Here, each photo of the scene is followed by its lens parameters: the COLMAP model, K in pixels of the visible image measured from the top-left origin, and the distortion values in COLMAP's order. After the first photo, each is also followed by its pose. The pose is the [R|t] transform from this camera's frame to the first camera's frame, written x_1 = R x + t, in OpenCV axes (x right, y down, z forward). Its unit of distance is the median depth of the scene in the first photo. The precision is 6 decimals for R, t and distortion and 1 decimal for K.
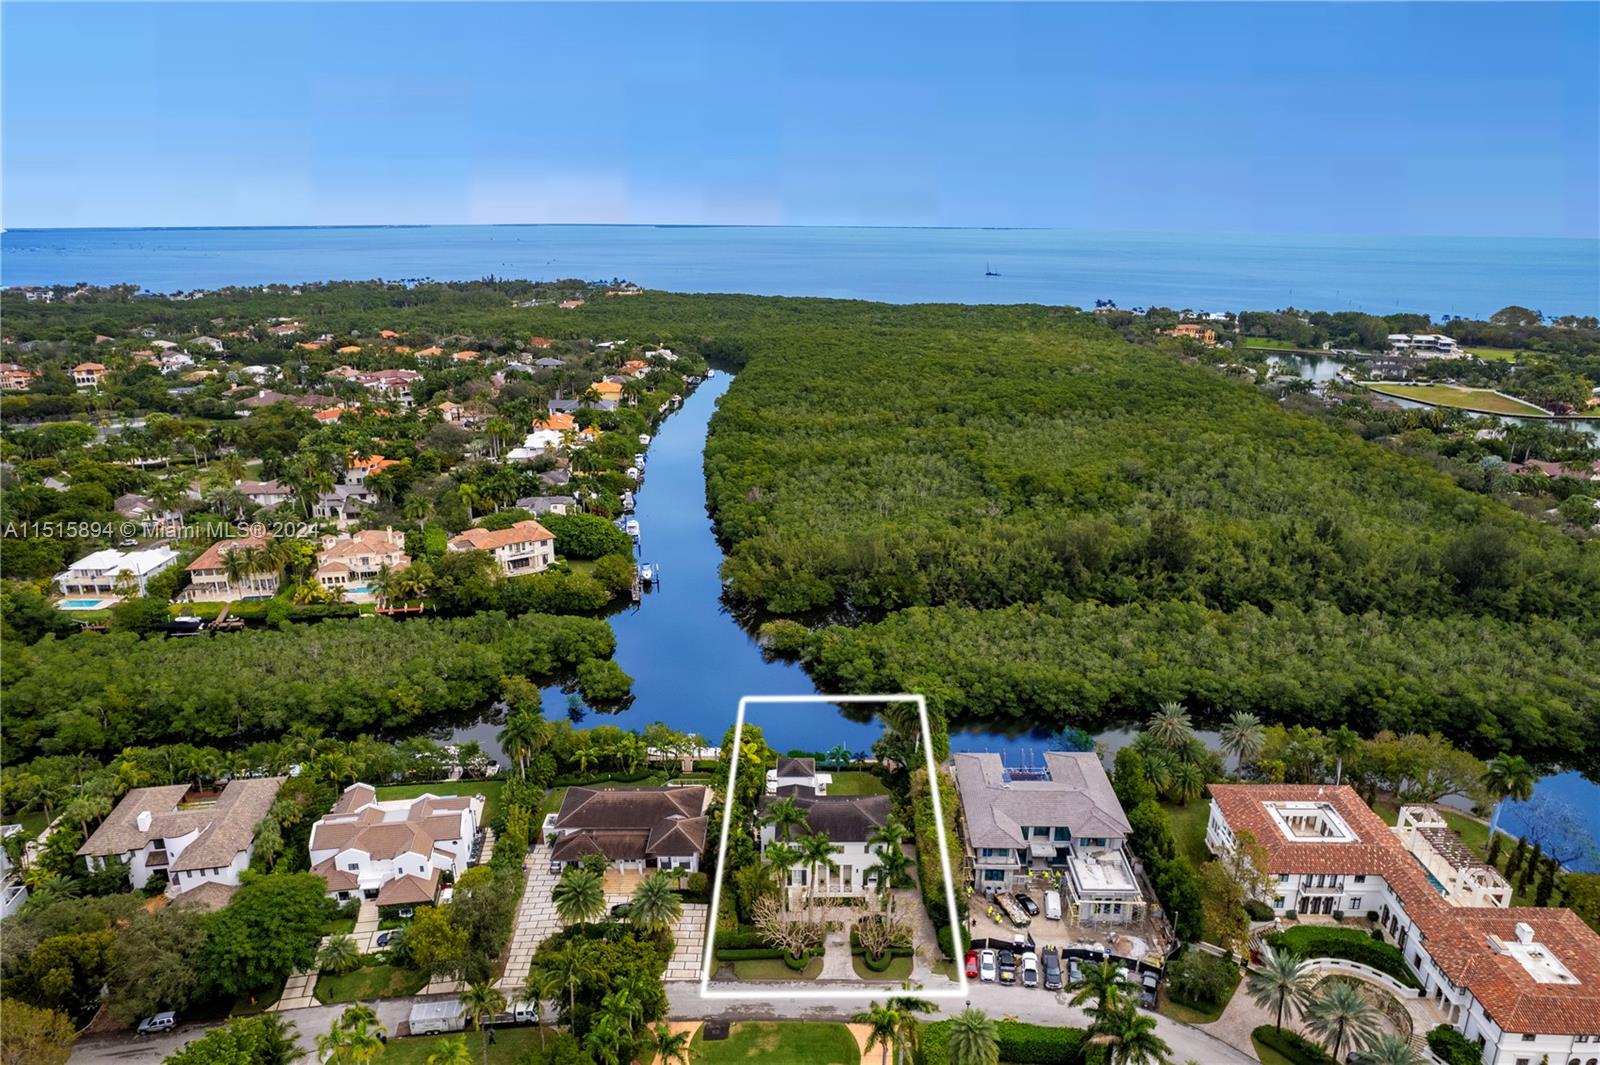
lens RADIAL K [[1029.3, 0, 800.0], [0, 1029.3, 532.5], [0, 0, 1]] dist [-0.089394, 0.085618]
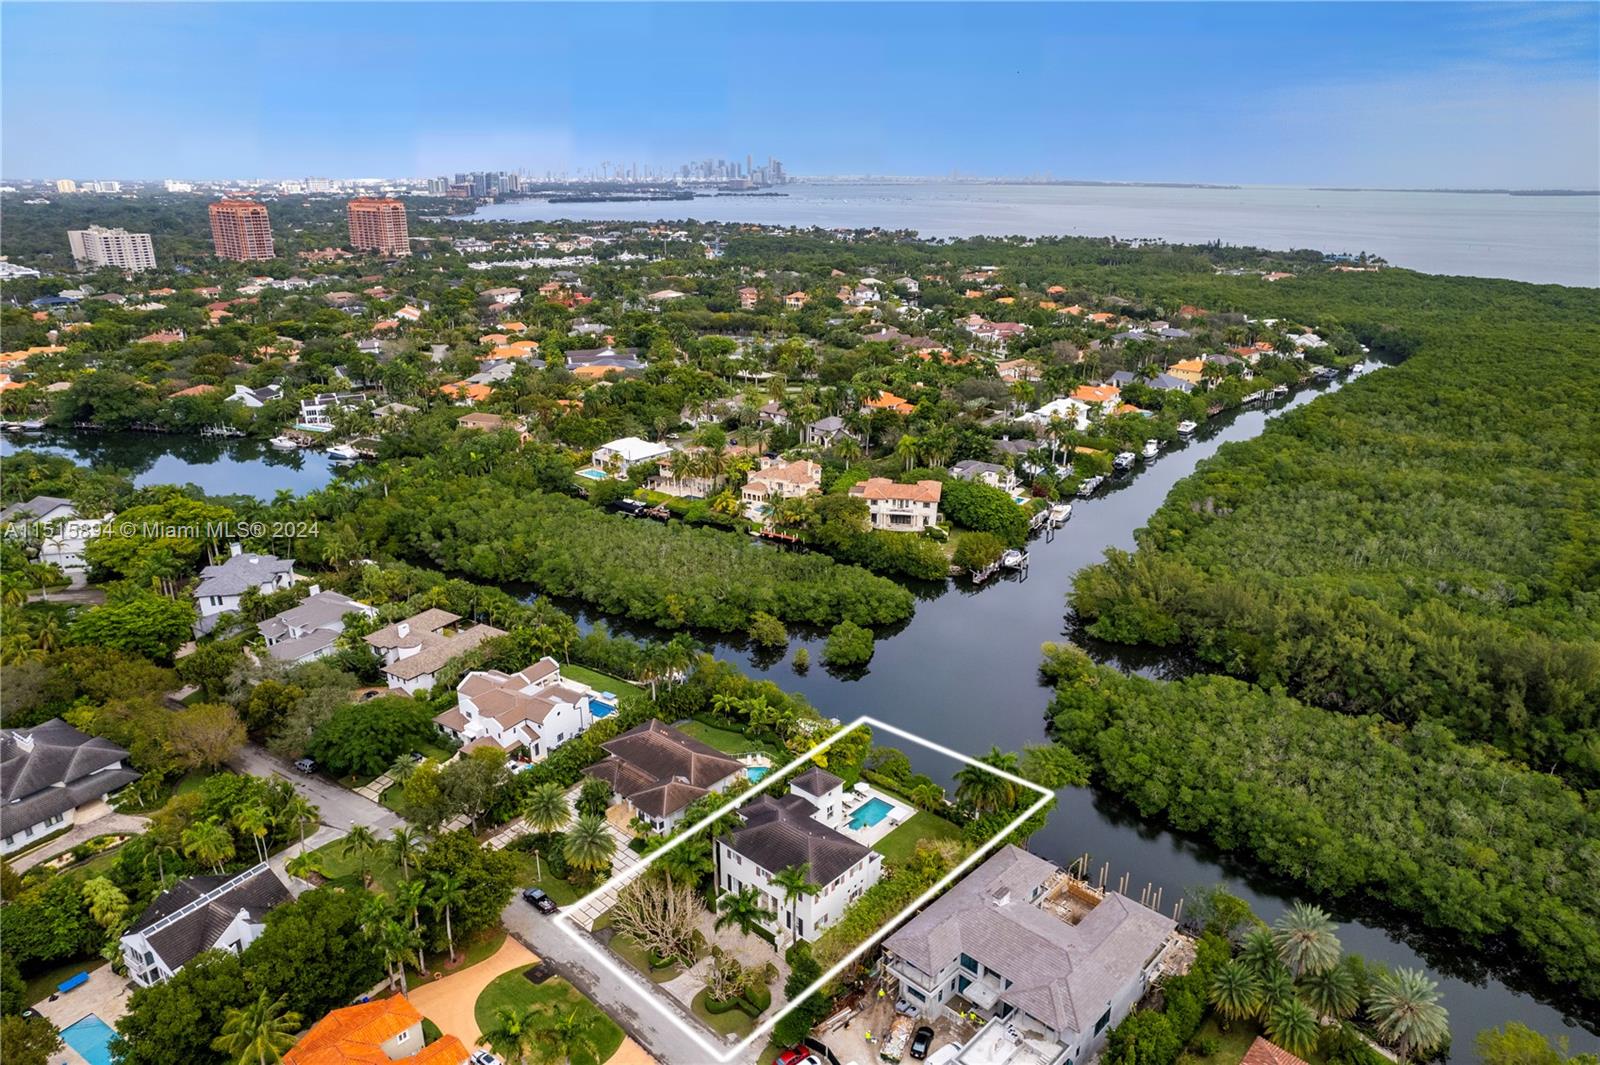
lens RADIAL K [[1029.3, 0, 800.0], [0, 1029.3, 532.5], [0, 0, 1]] dist [-0.089394, 0.085618]
pose [[0.738909, 0.223551, -0.635640, 0.303421], [-0.200594, 0.973568, 0.109215, -0.048750], [0.643253, 0.046806, 0.764221, 0.167880]]
